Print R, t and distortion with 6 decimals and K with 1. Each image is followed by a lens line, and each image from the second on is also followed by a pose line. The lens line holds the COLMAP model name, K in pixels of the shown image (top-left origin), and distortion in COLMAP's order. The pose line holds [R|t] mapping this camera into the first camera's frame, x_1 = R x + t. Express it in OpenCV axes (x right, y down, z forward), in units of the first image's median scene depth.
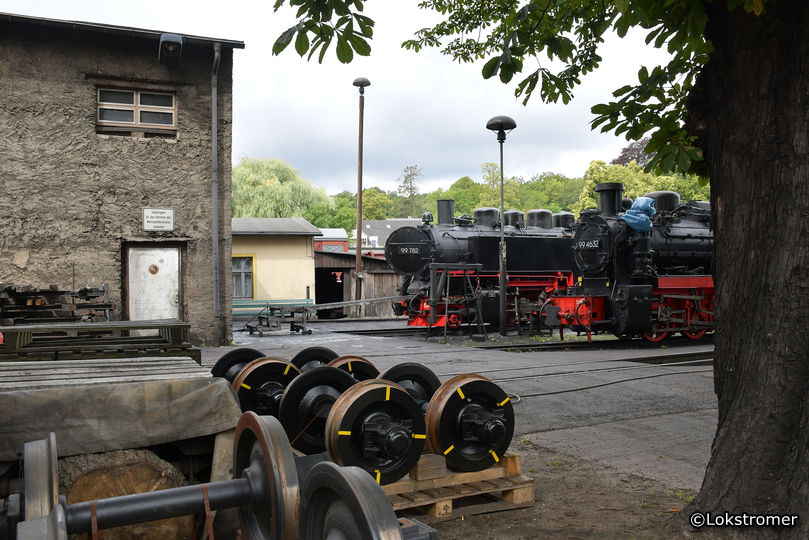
lens RADIAL K [[685.2, 0, 404.8], [0, 685.2, 272.4], [0, 0, 1]] dist [-0.013815, -0.000365]
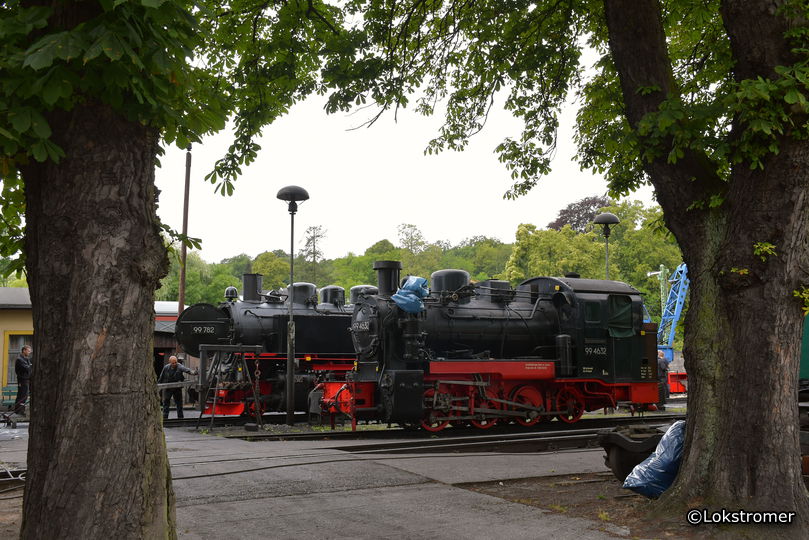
lens RADIAL K [[851.5, 0, 404.4], [0, 851.5, 268.0], [0, 0, 1]] dist [0.000487, 0.000000]
pose [[0.996691, 0.014787, 0.079928, 0.219646], [-0.006612, 0.994804, -0.101595, -0.001790], [-0.081015, 0.100731, 0.991610, -0.158661]]
